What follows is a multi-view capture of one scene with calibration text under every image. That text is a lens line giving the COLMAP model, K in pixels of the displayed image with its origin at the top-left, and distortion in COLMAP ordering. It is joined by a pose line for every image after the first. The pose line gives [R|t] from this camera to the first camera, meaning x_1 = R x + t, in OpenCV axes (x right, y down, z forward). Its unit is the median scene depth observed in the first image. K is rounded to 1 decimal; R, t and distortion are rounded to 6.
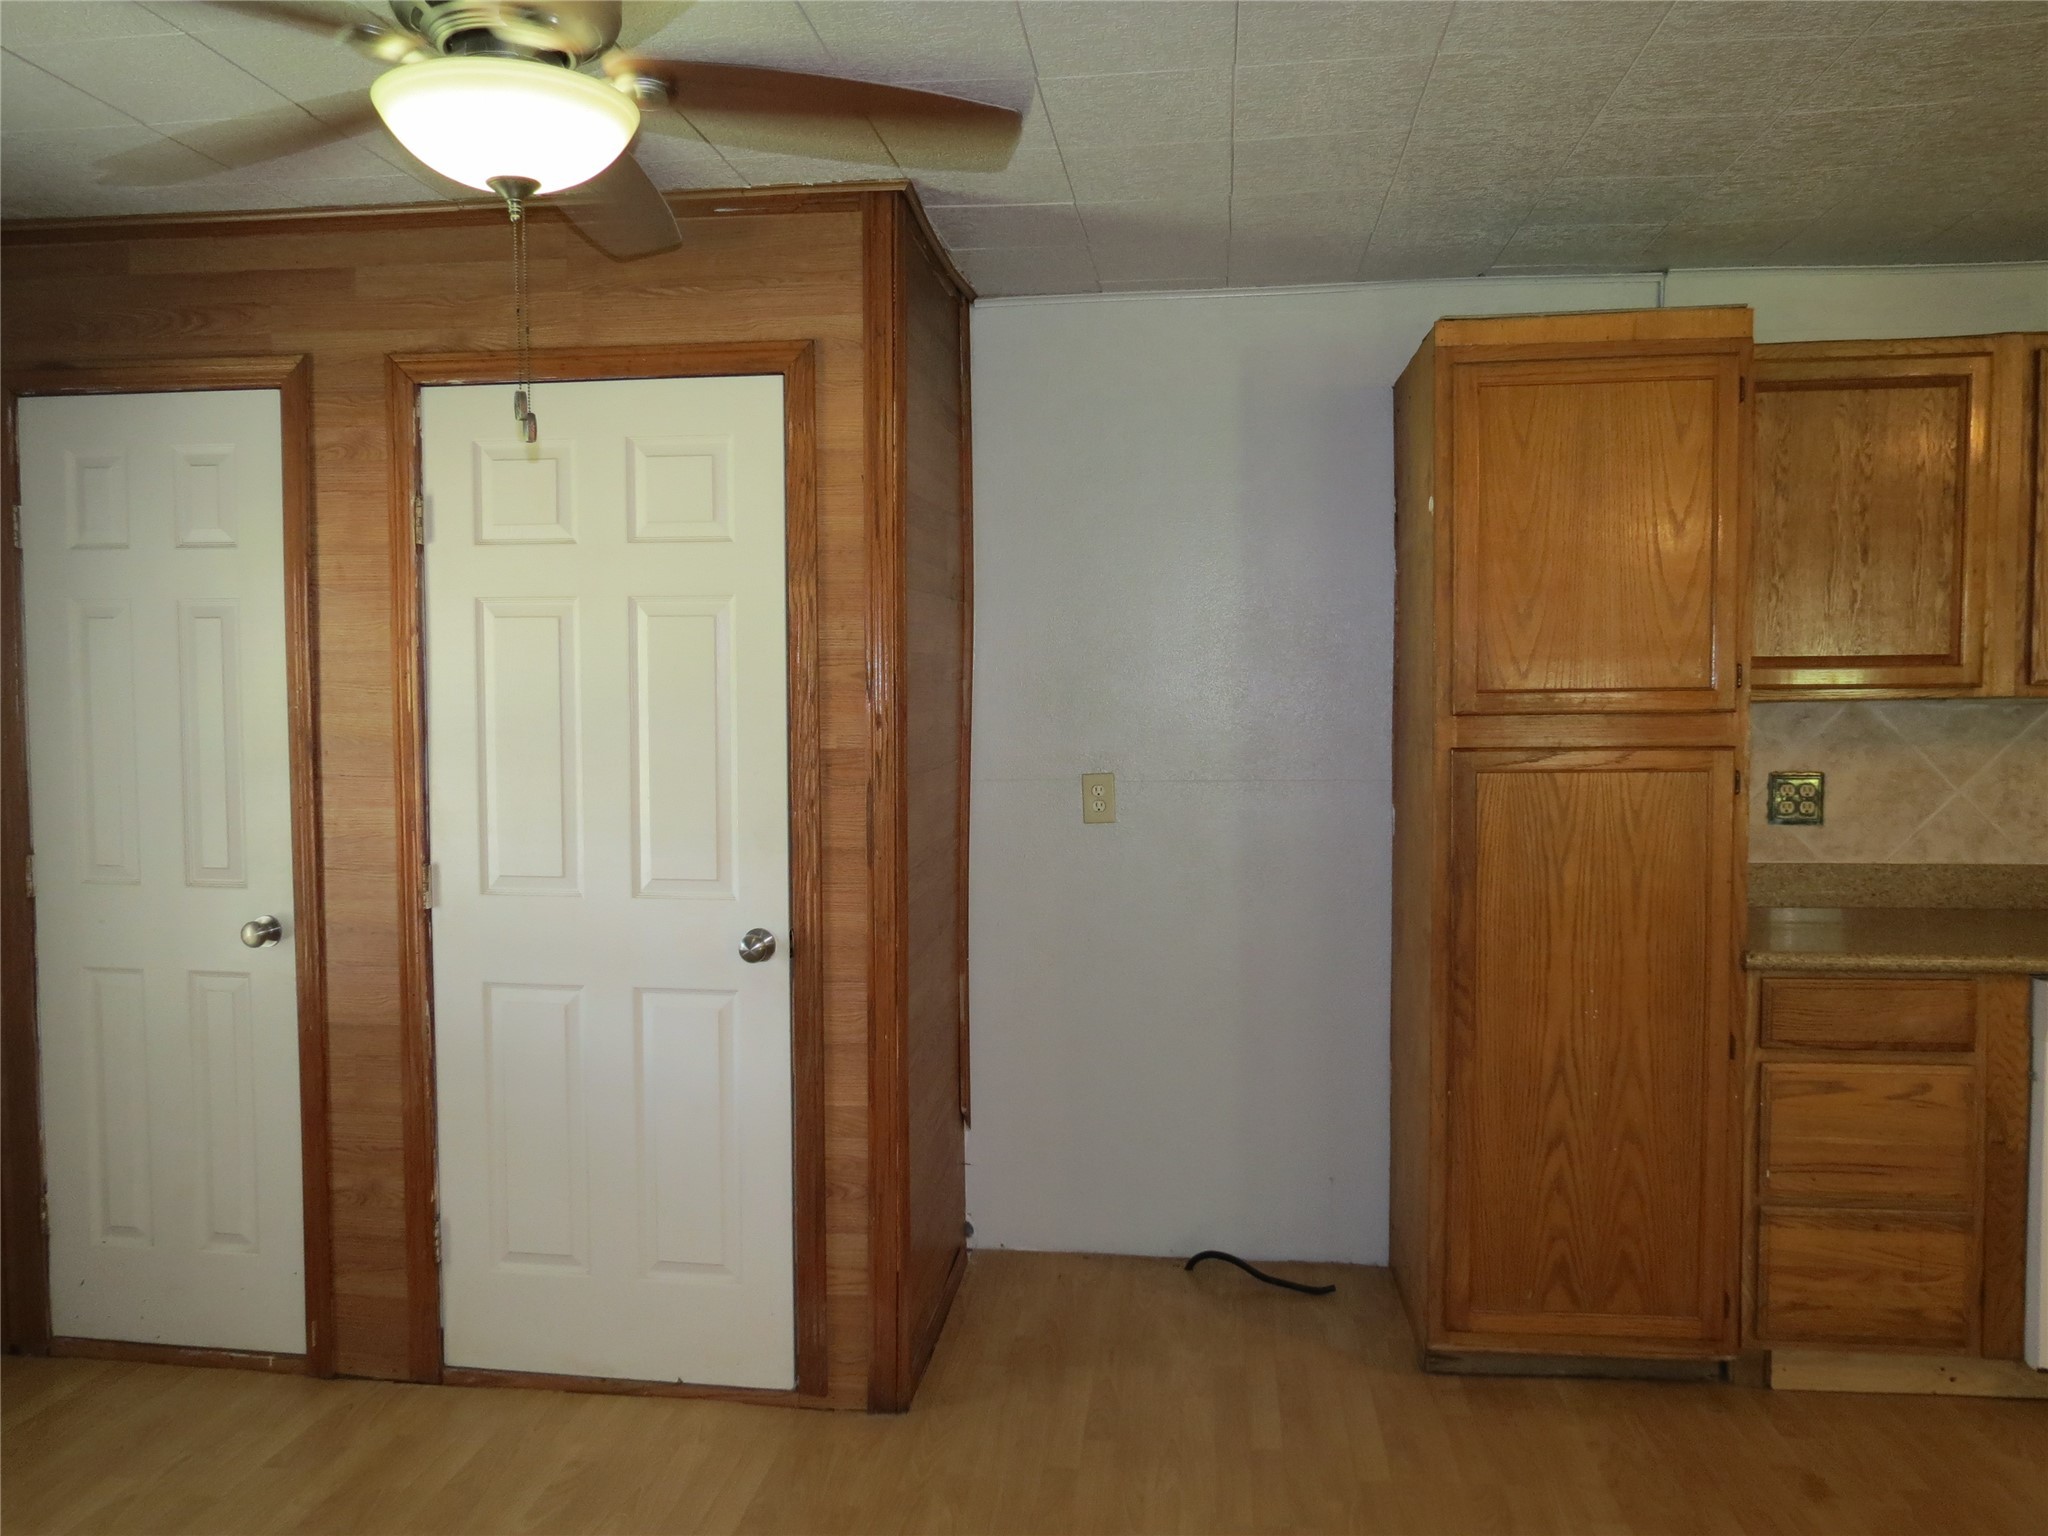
lens RADIAL K [[1440.8, 0, 1024.1], [0, 1440.8, 769.7], [0, 0, 1]] dist [-0.013537, 0.001281]
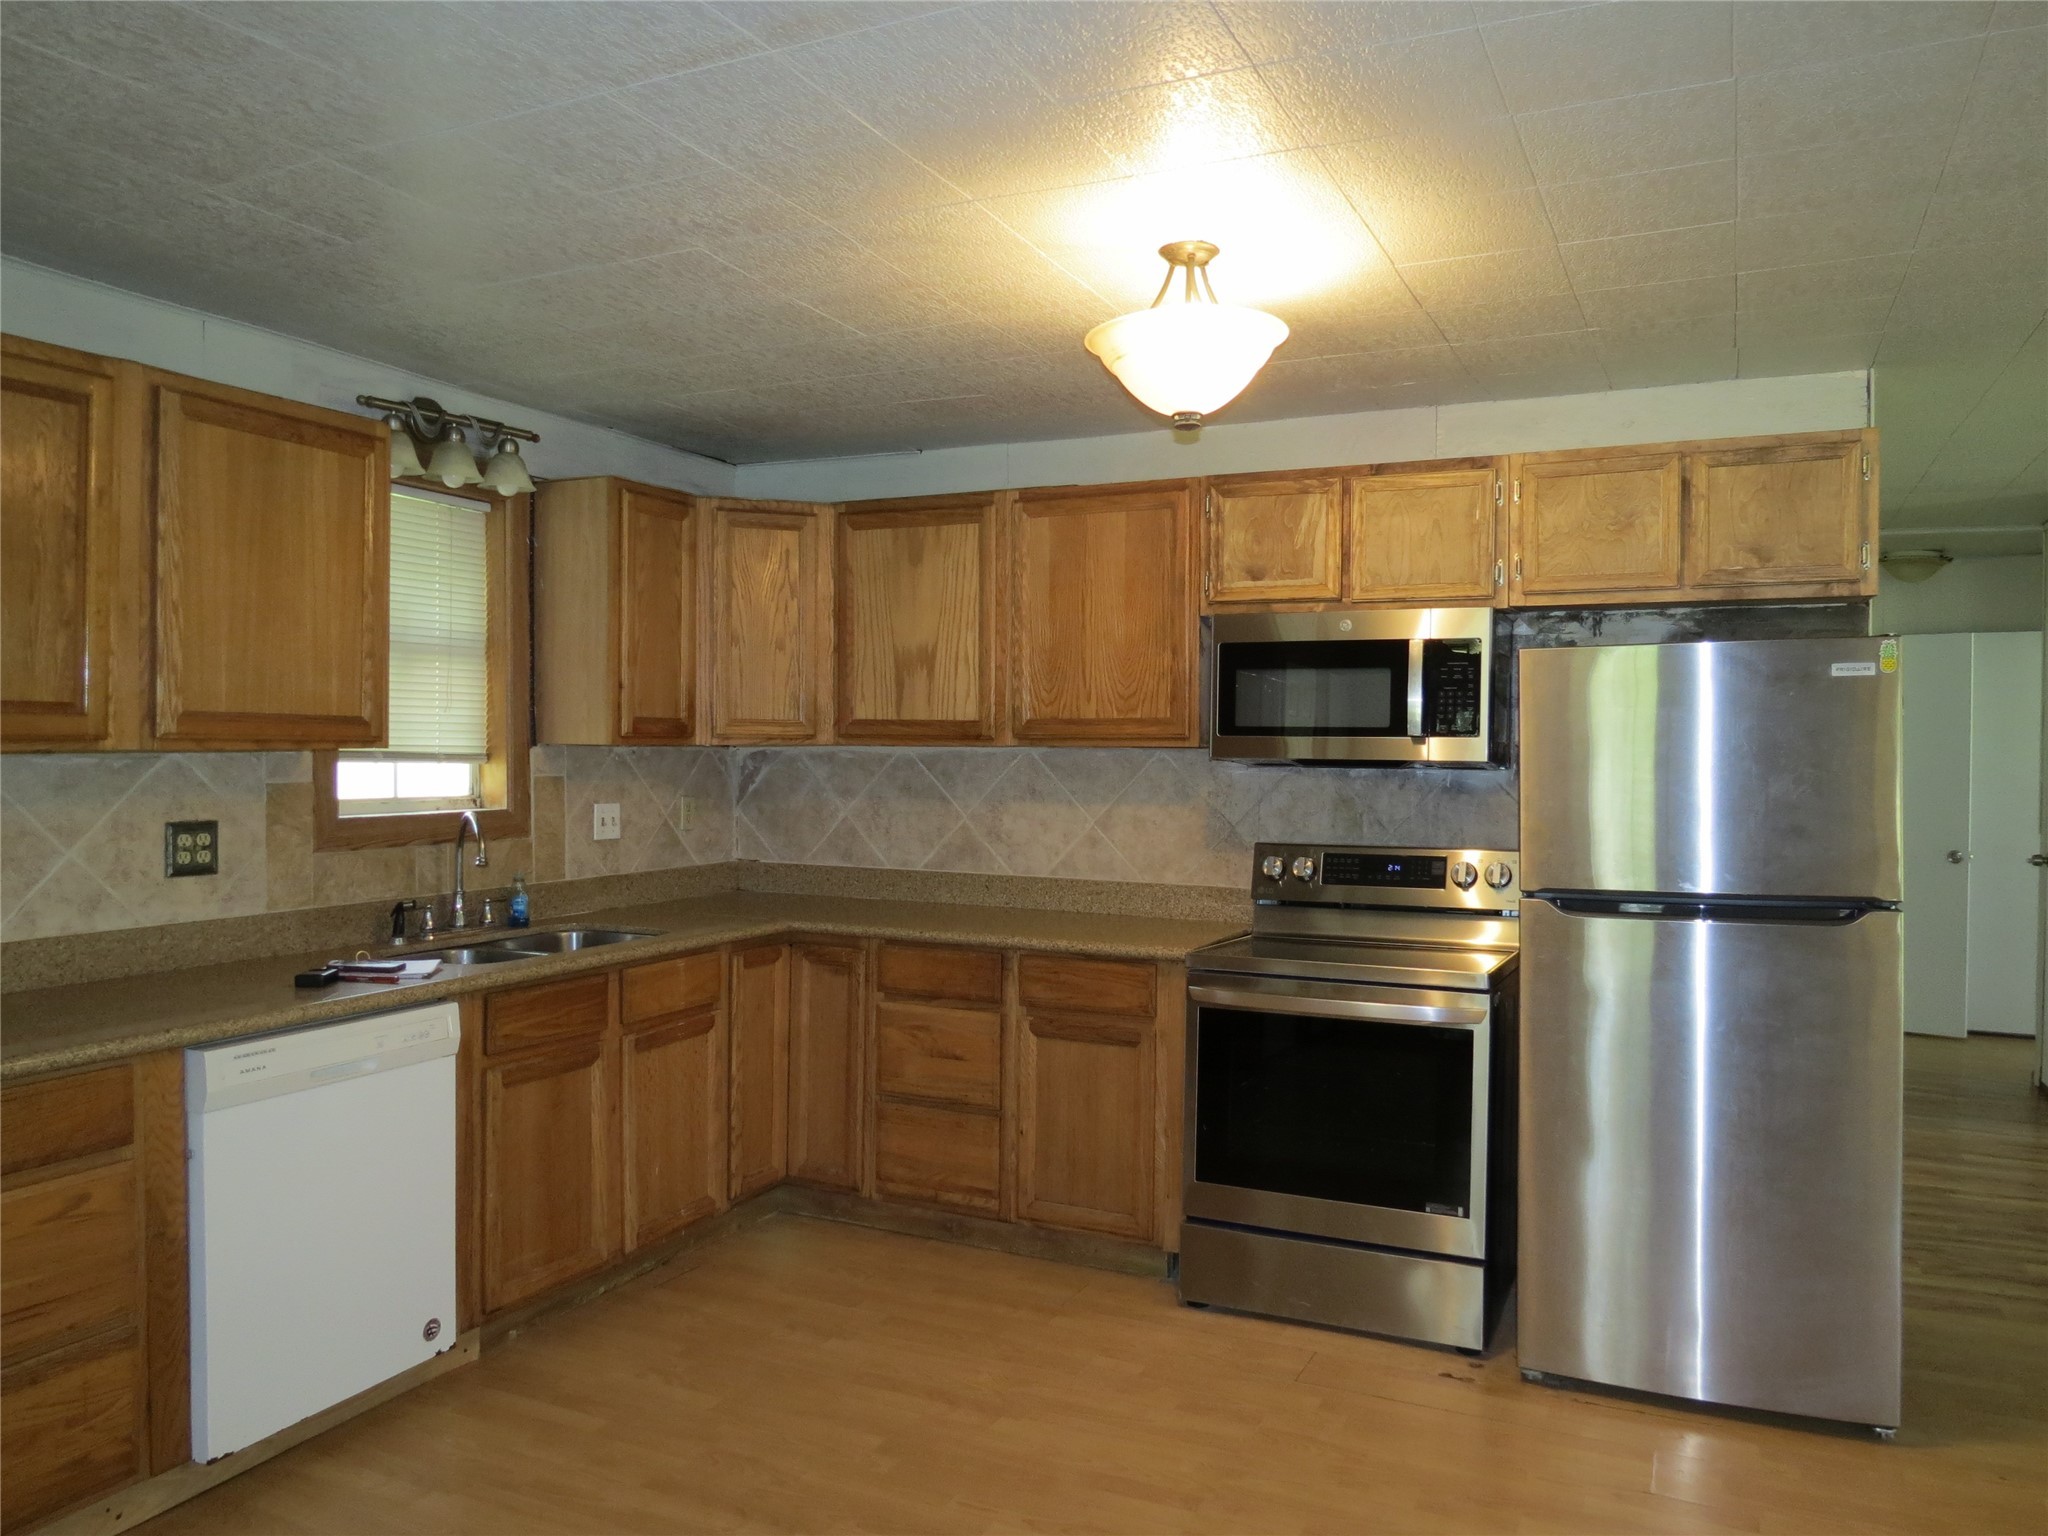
lens RADIAL K [[1440.8, 0, 1026.2], [0, 1440.8, 769.1], [0, 0, 1]] dist [-0.013537, 0.001281]
pose [[0.314559, -0.004235, 0.949229, -0.014228], [0.037508, 0.999265, -0.007972, -0.009626], [-0.948497, 0.038111, 0.314486, 0.159705]]
